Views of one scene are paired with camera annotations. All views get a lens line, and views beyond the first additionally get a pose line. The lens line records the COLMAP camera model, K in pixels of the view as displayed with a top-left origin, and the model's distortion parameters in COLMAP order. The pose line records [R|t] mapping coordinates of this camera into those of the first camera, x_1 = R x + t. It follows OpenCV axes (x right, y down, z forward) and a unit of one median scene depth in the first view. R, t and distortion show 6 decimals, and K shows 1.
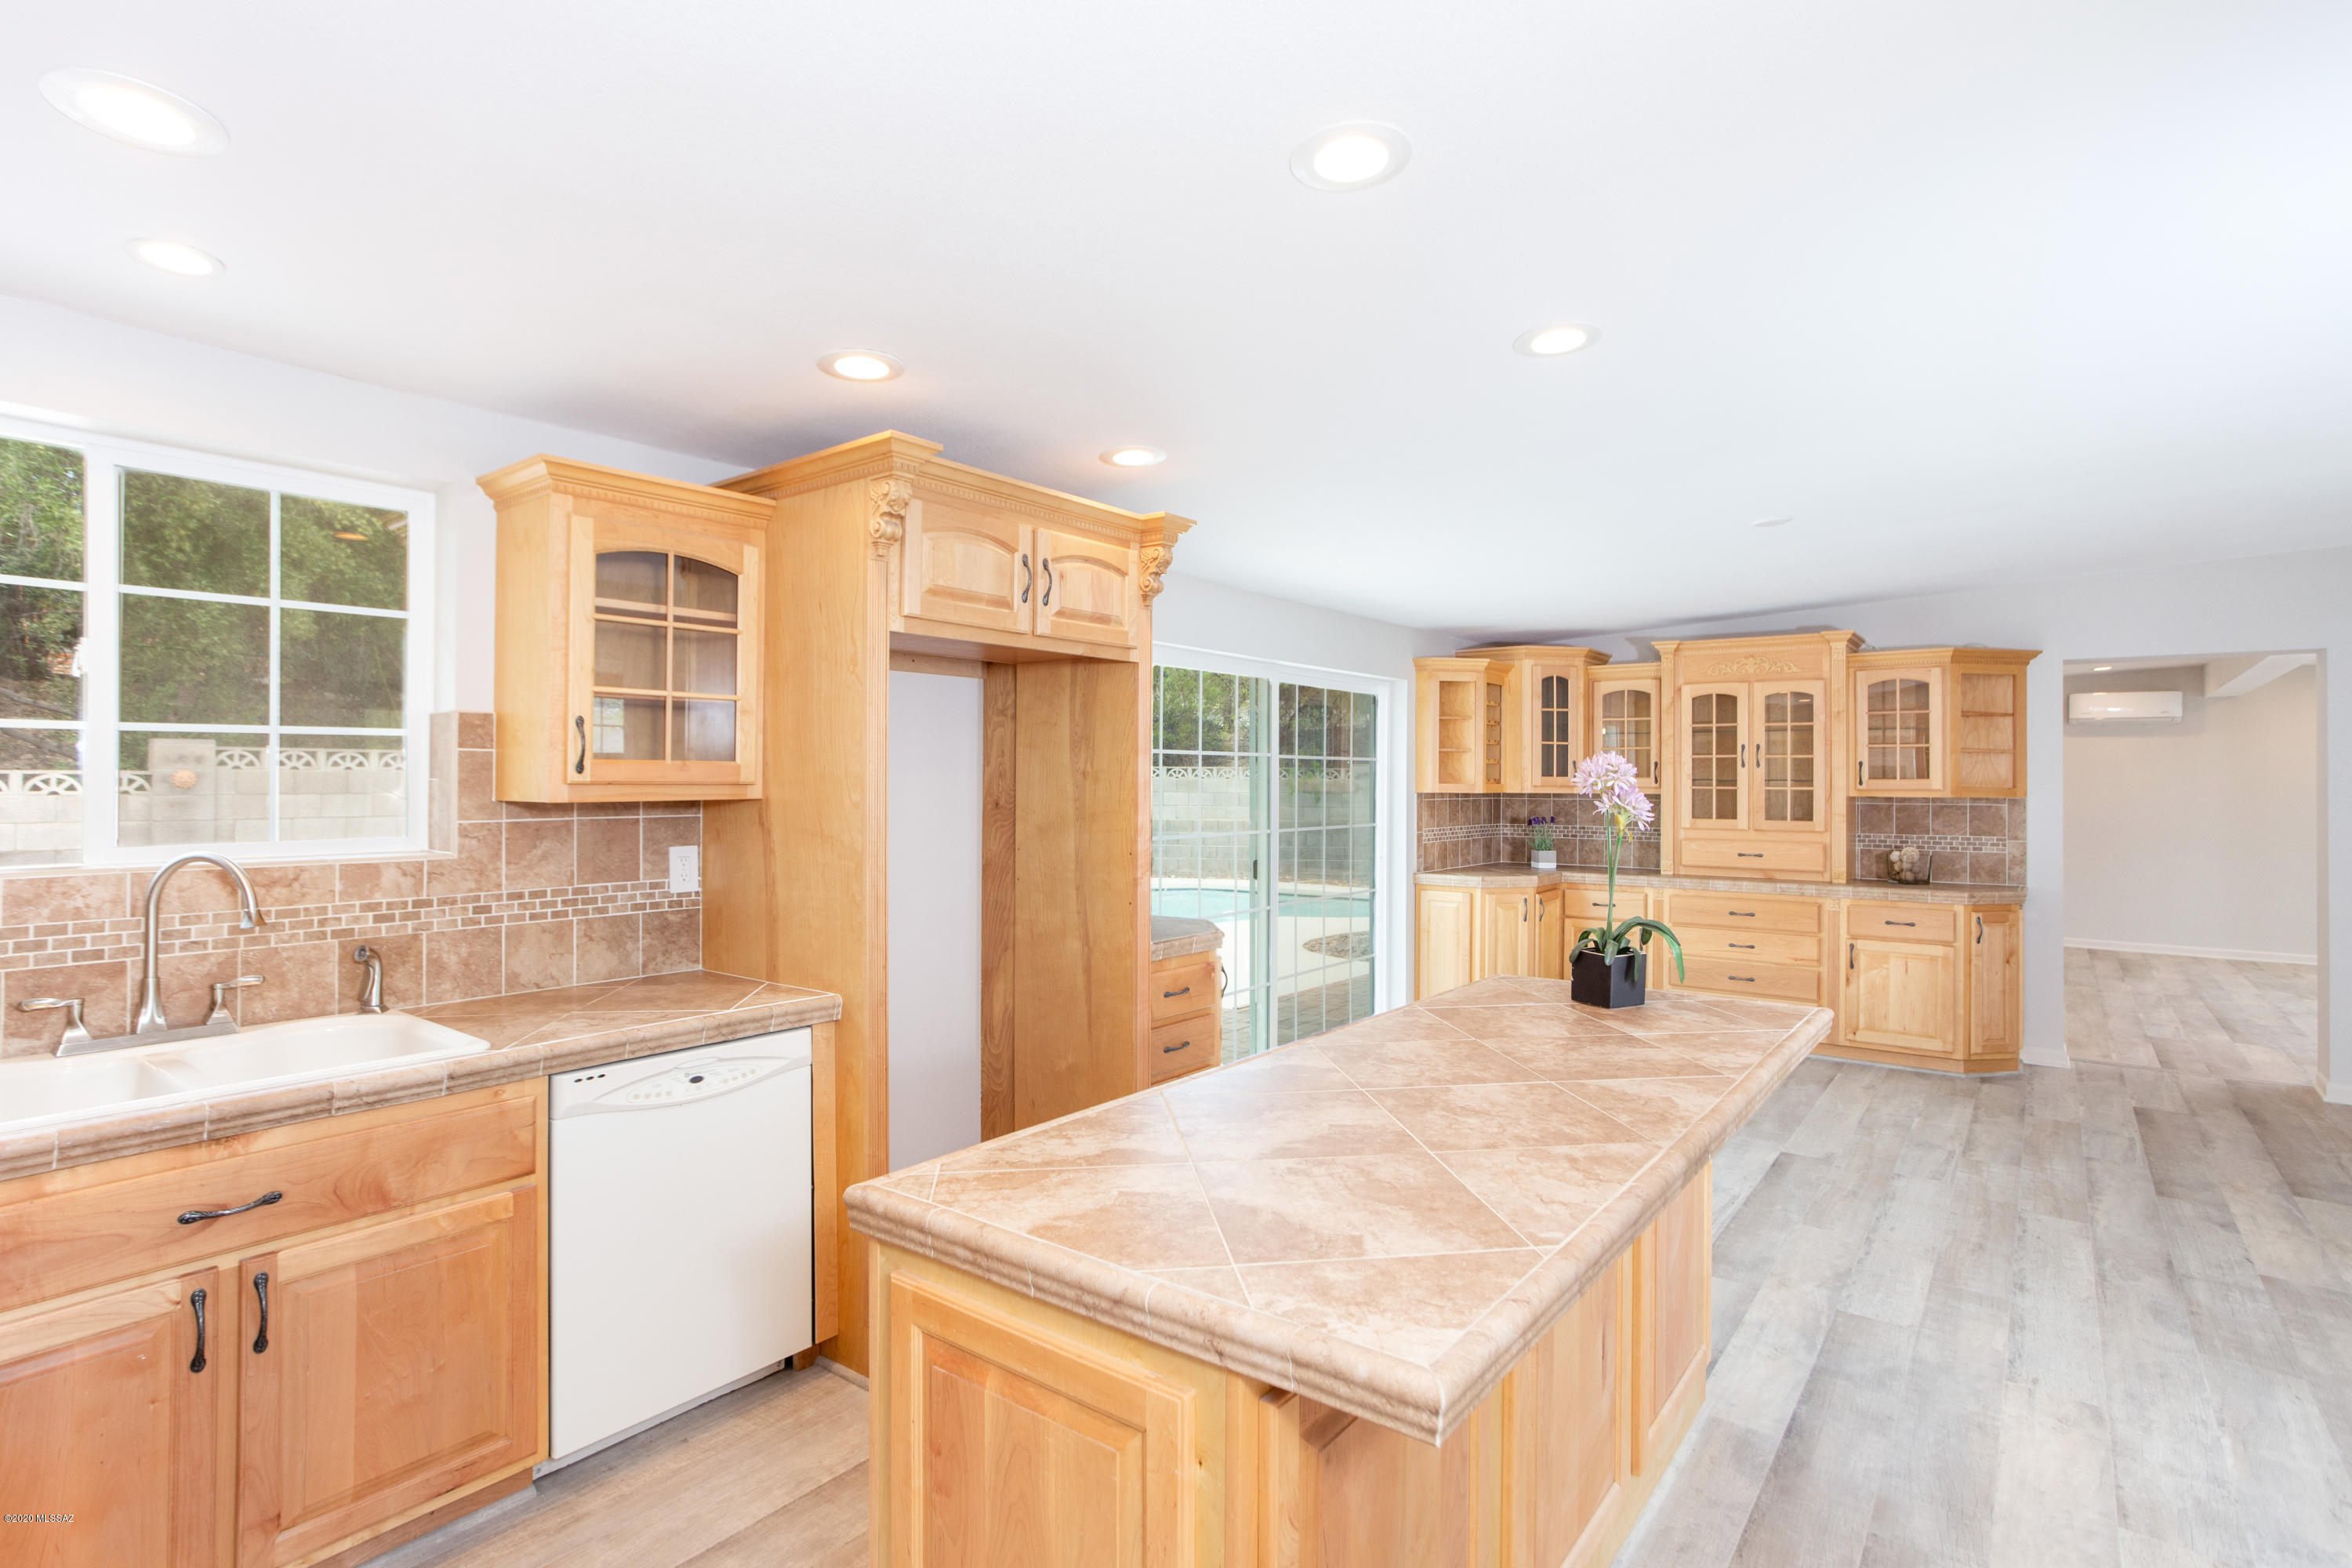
lens RADIAL K [[1141.2, 0, 1176.0], [0, 1141.2, 784.0], [0, 0, 1]] dist [0.001684, 0.000385]
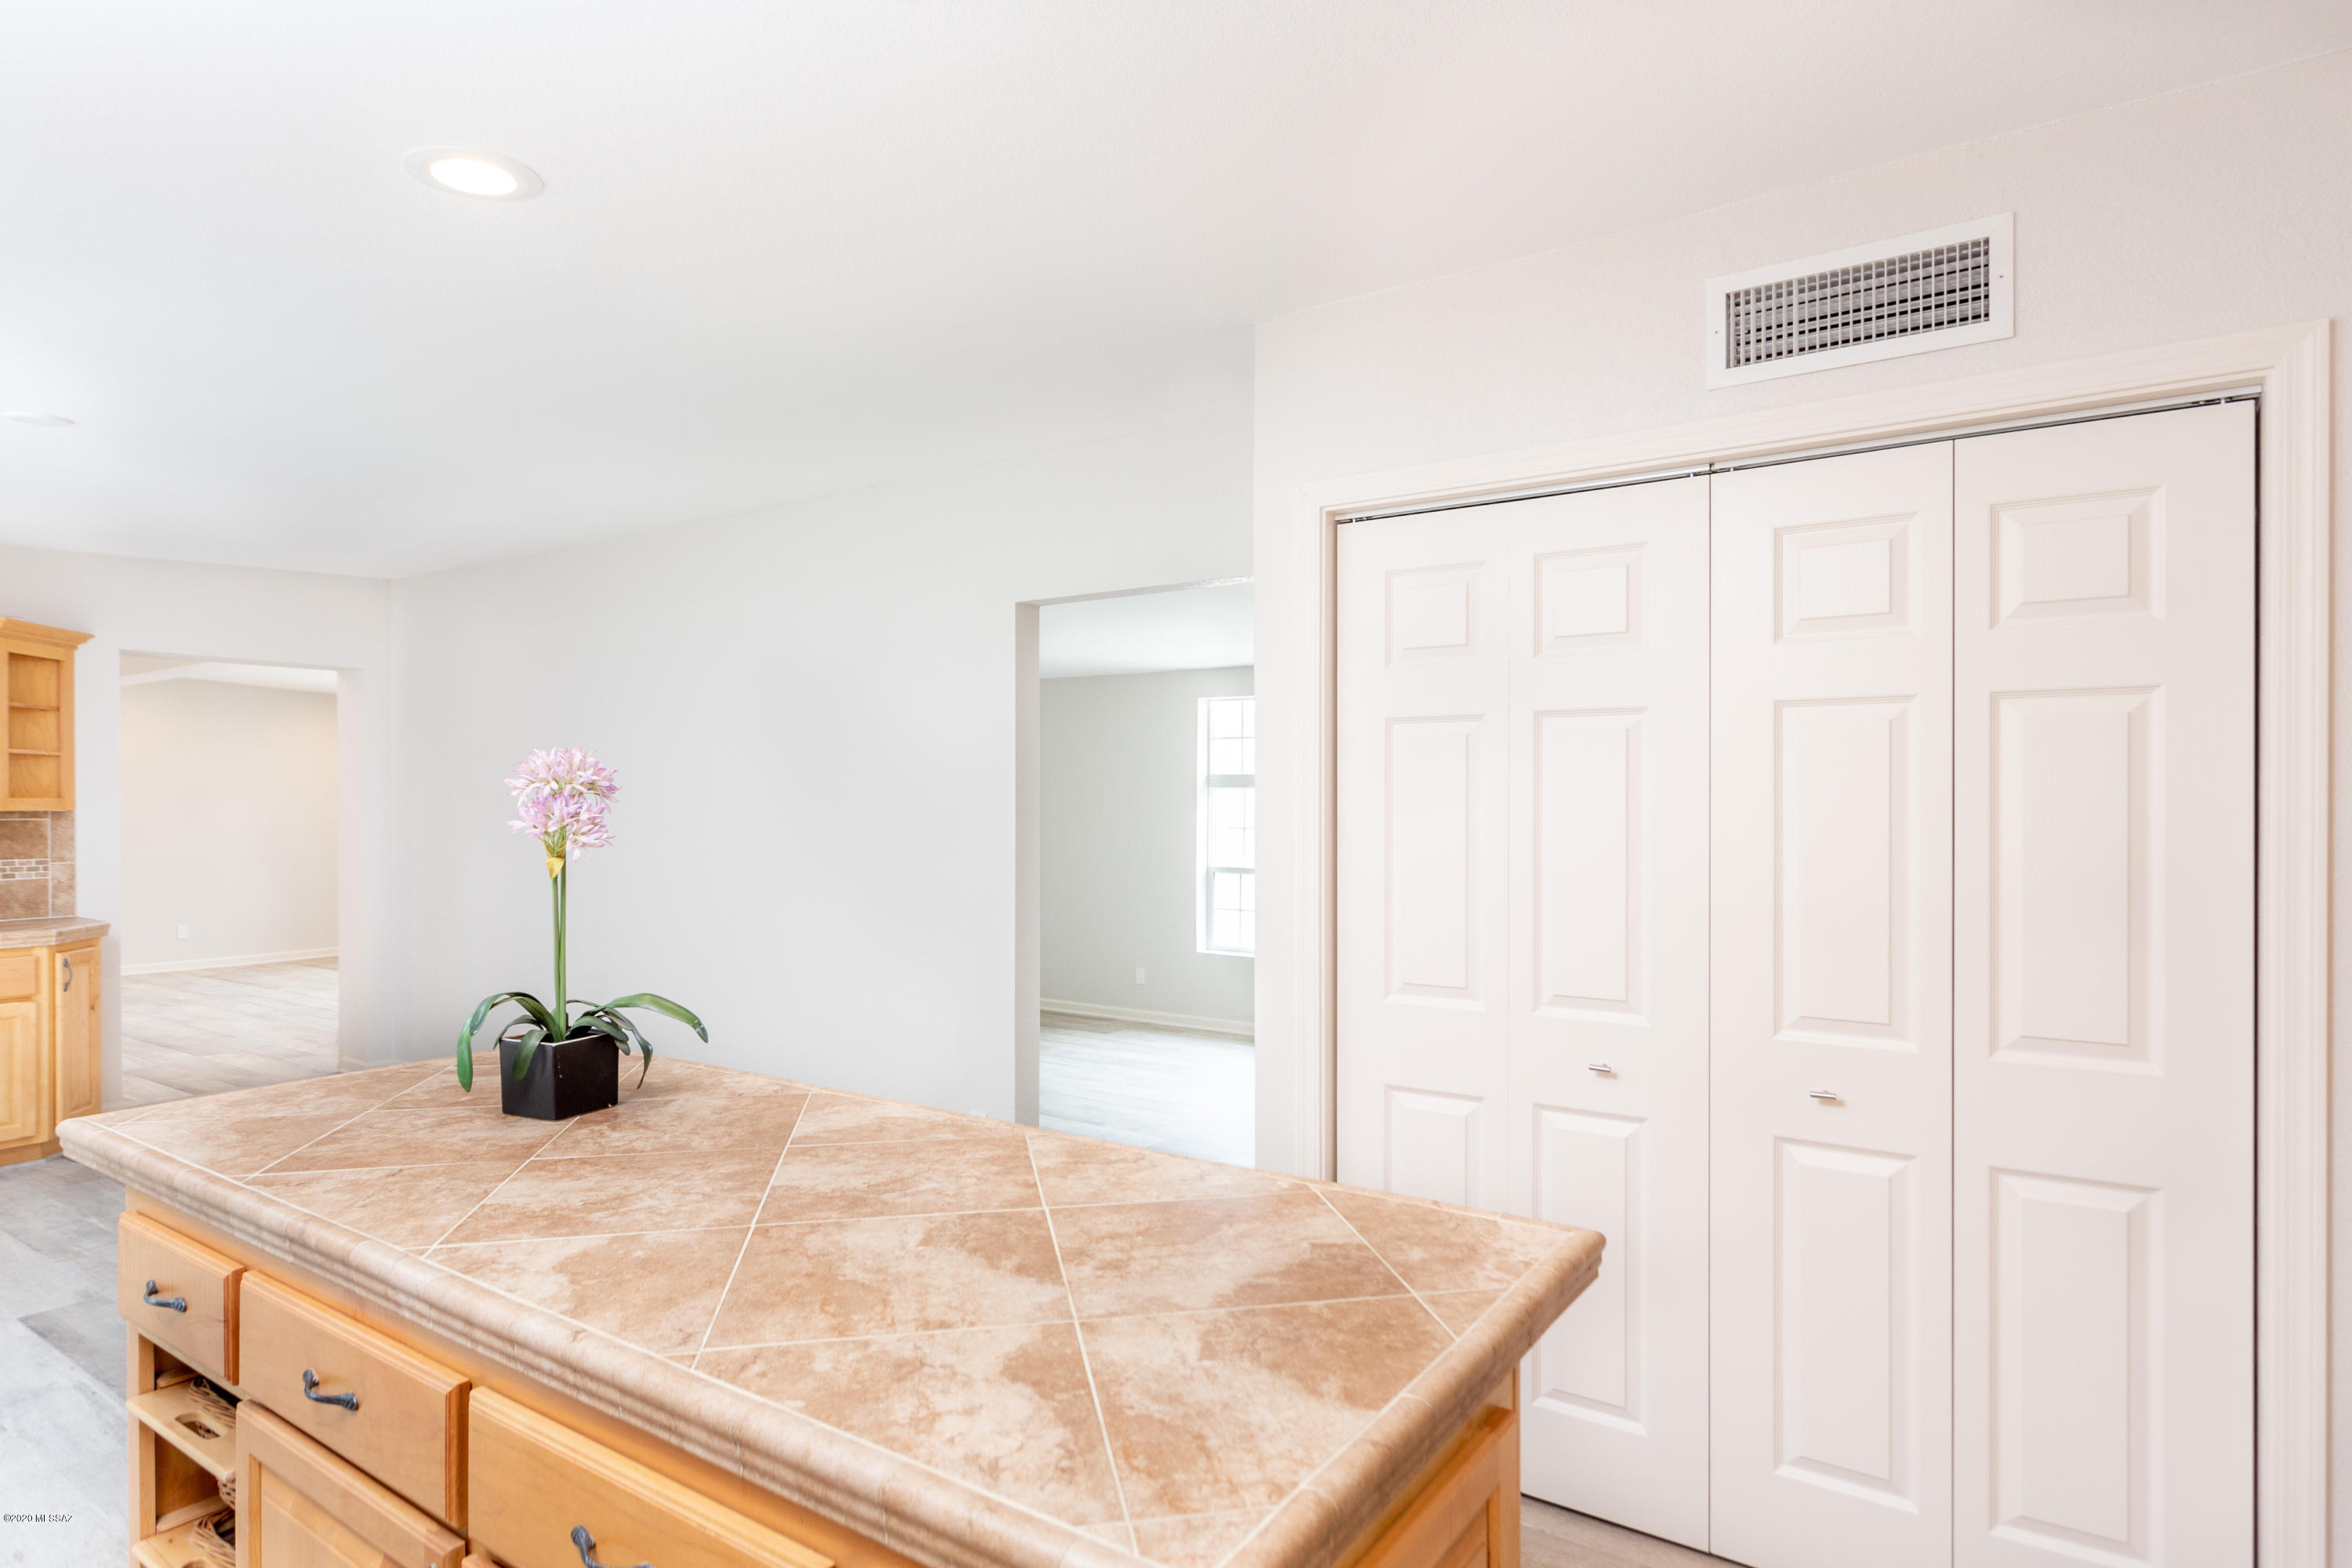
lens RADIAL K [[1238.6, 0, 1168.9], [0, 1238.6, 808.8], [0, 0, 1]] dist [0.000111, -0.000425]
pose [[-0.049916, -0.006405, 0.998733, -0.721061], [-0.004031, 0.999973, 0.006211, 0.008848], [-0.998745, -0.003716, -0.049940, 0.939007]]
